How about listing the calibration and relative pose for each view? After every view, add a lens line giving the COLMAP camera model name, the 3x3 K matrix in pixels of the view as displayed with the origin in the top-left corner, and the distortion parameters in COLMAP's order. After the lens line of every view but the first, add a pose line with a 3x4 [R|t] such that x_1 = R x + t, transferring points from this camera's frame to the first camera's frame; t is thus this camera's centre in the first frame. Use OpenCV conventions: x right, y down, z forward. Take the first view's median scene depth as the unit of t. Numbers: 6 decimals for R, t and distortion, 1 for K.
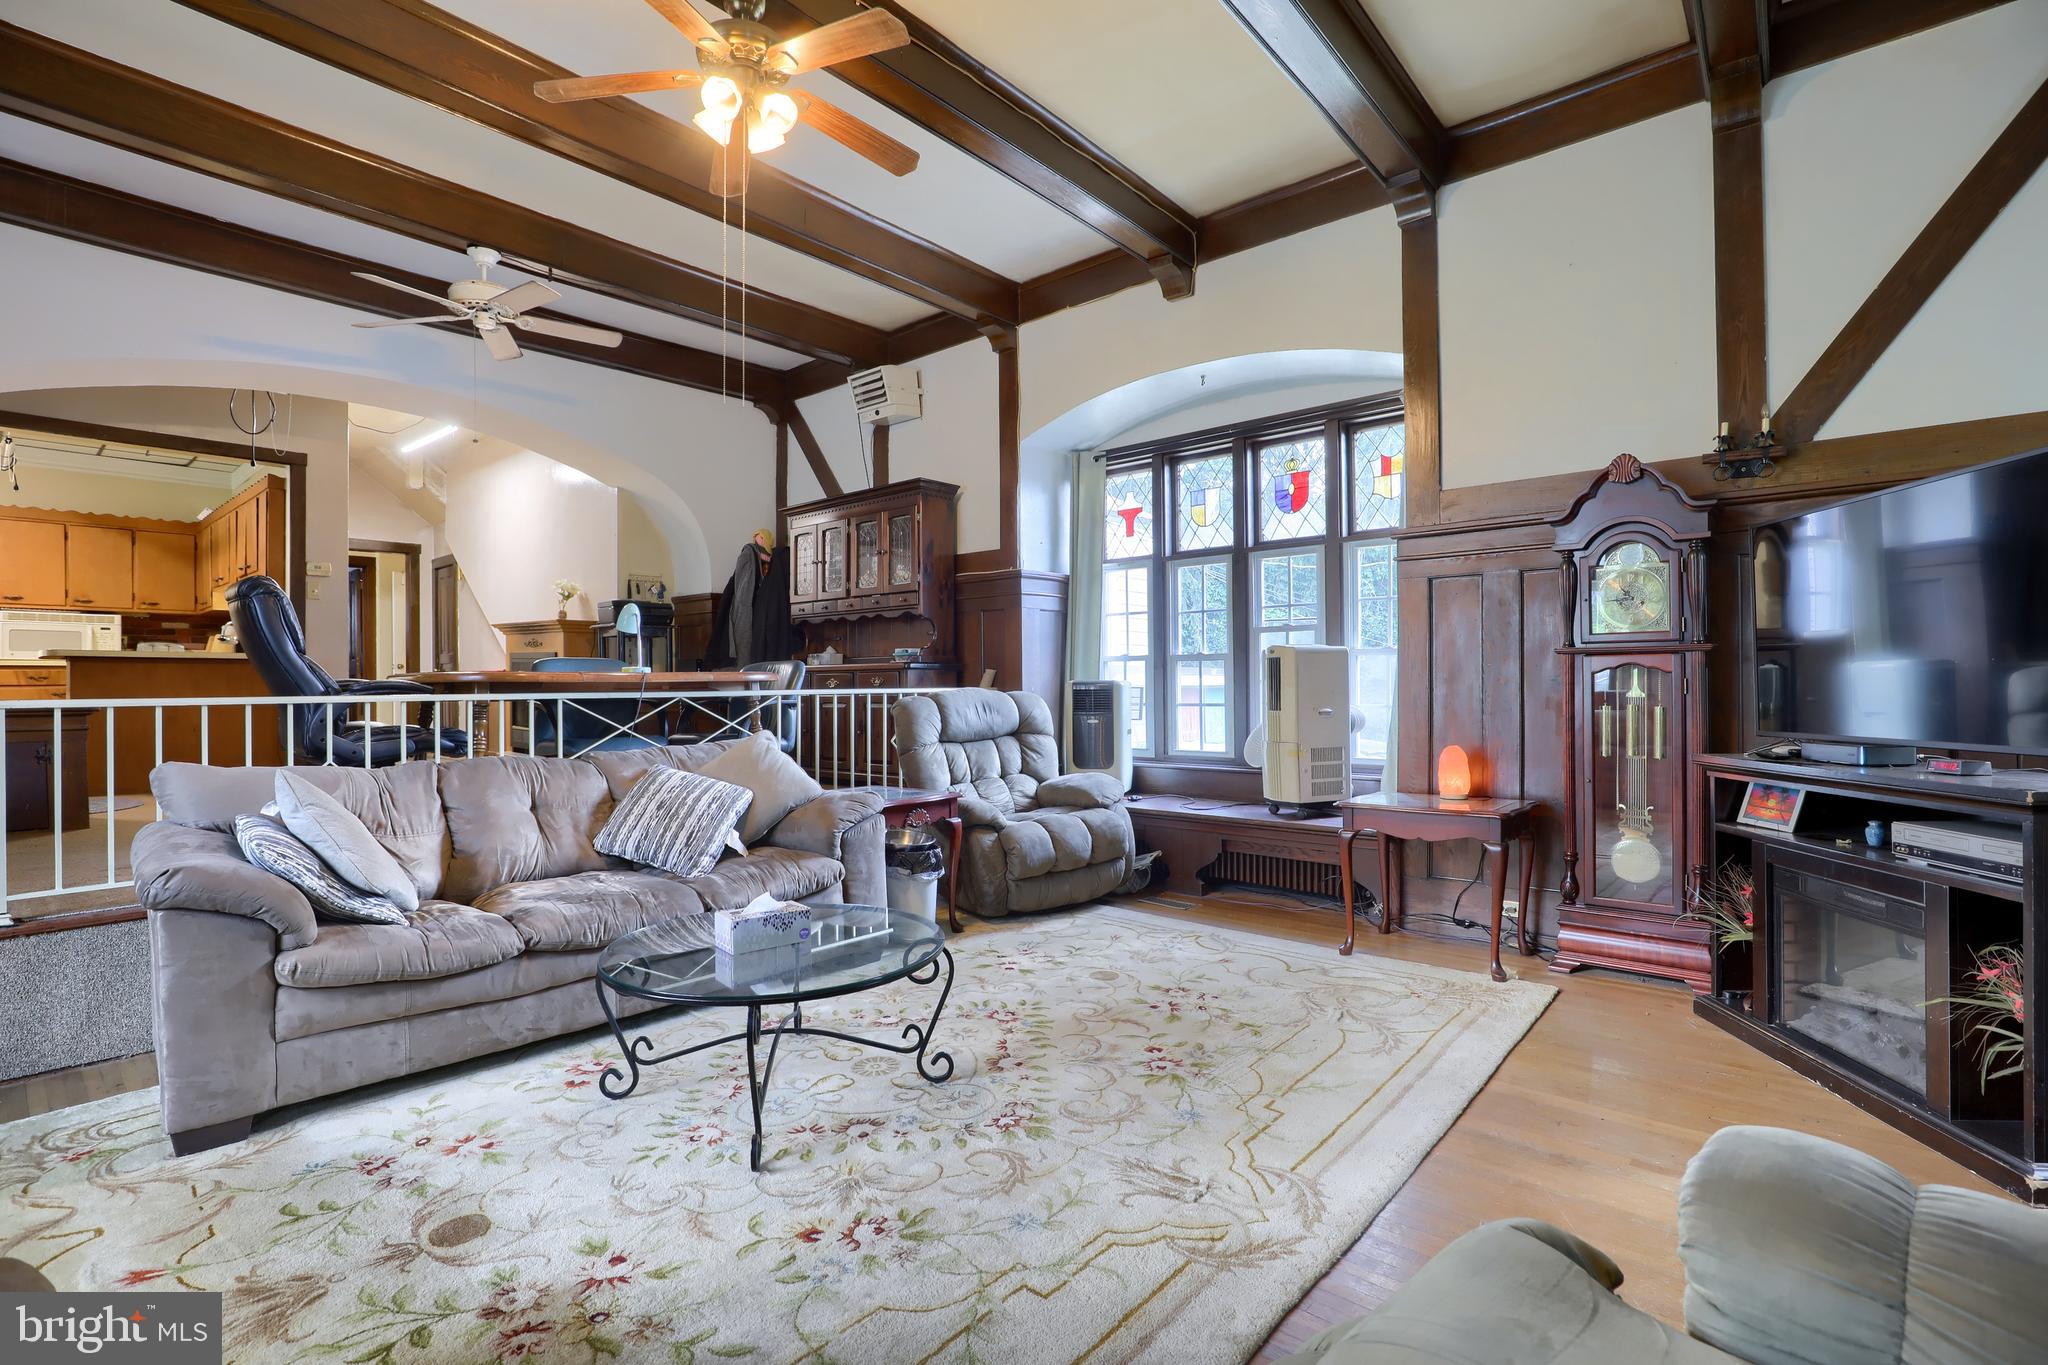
lens RADIAL K [[936.8, 0, 1017.6], [0, 936.8, 678.9], [0, 0, 1]] dist [-0.022478, 0.000218]
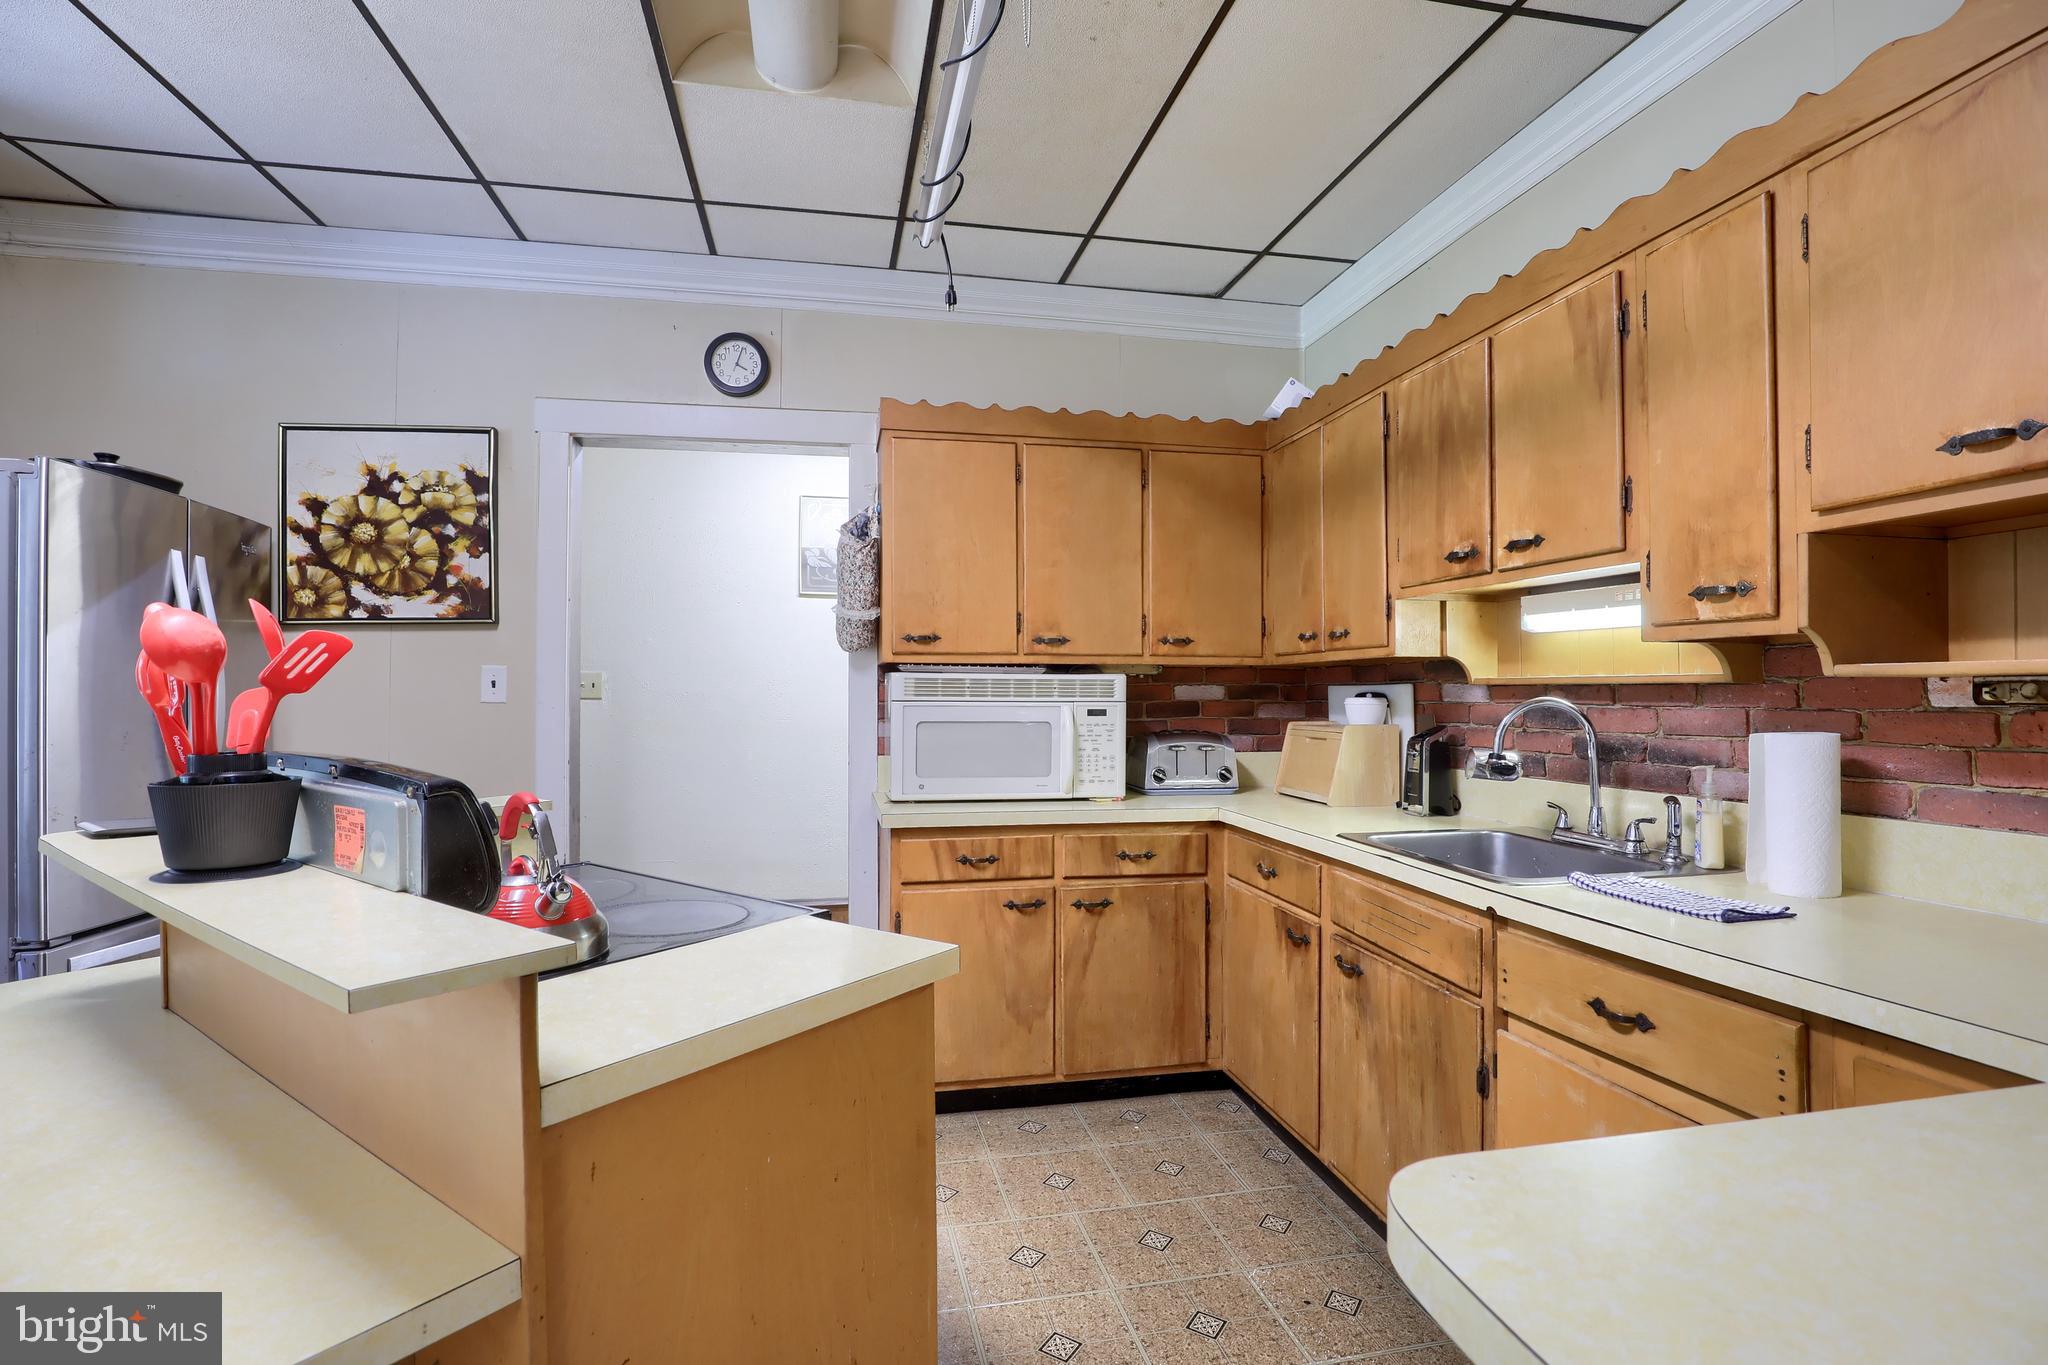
lens RADIAL K [[936.8, 0, 1014.2], [0, 936.8, 686.9], [0, 0, 1]] dist [-0.022478, 0.000218]
pose [[0.791573, 0.005801, -0.611047, -1.551678], [-0.007055, 0.999975, 0.000354, -0.128187], [0.611033, 0.004031, 0.791595, 1.330636]]
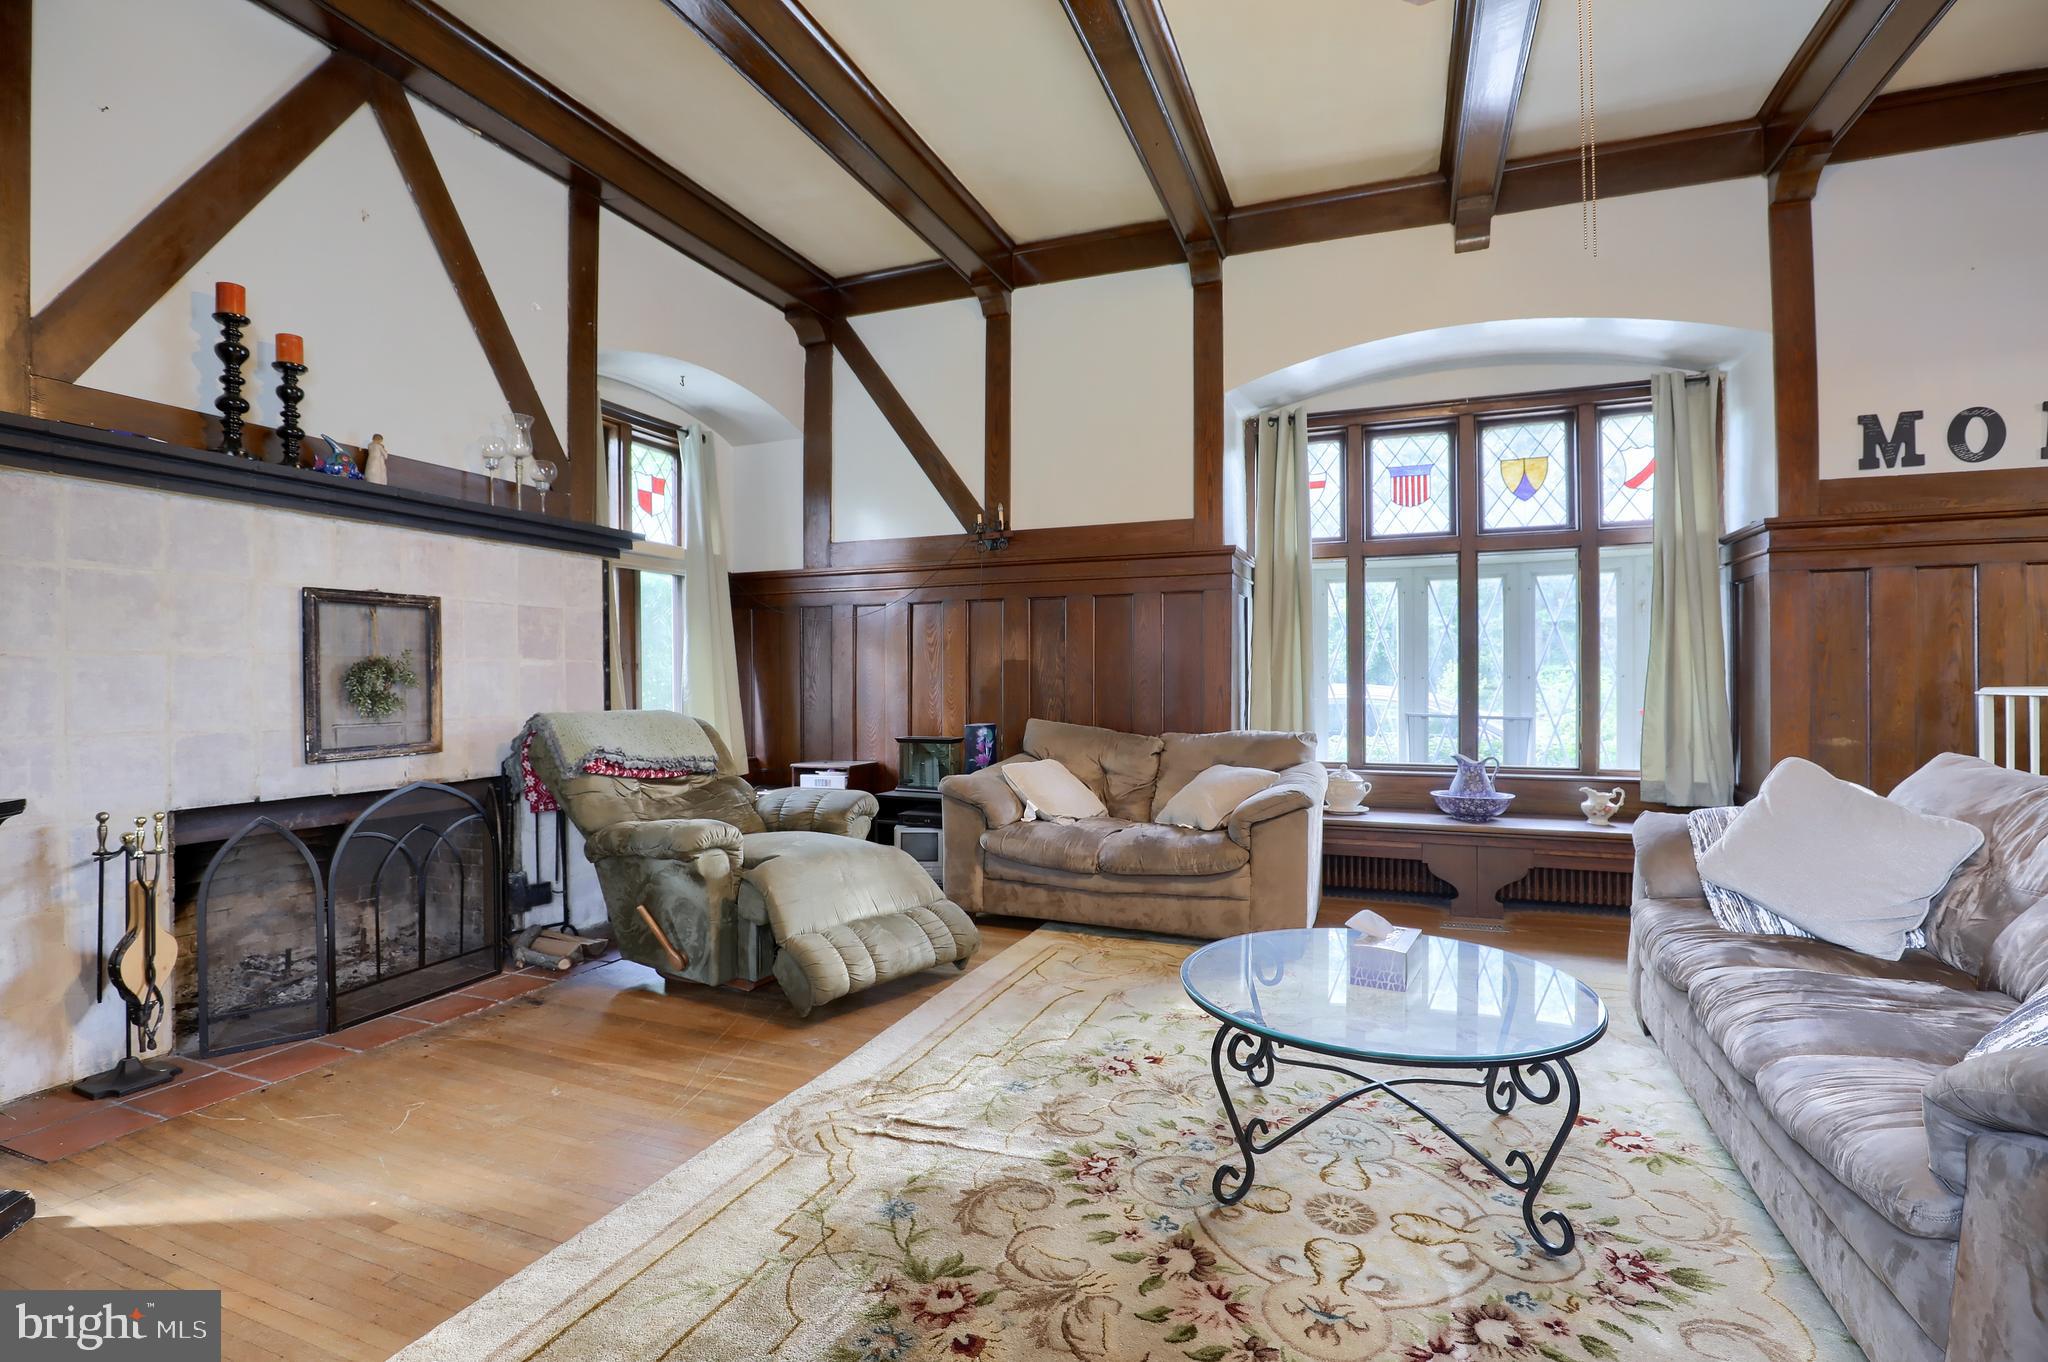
lens RADIAL K [[936.8, 0, 1021.5], [0, 936.8, 679.3], [0, 0, 1]] dist [-0.022478, 0.000218]
pose [[-0.943255, 0.012157, -0.331847, 0.219585], [0.014917, 0.999872, -0.005772, 0.009410], [0.331735, -0.010394, -0.943315, 1.149308]]
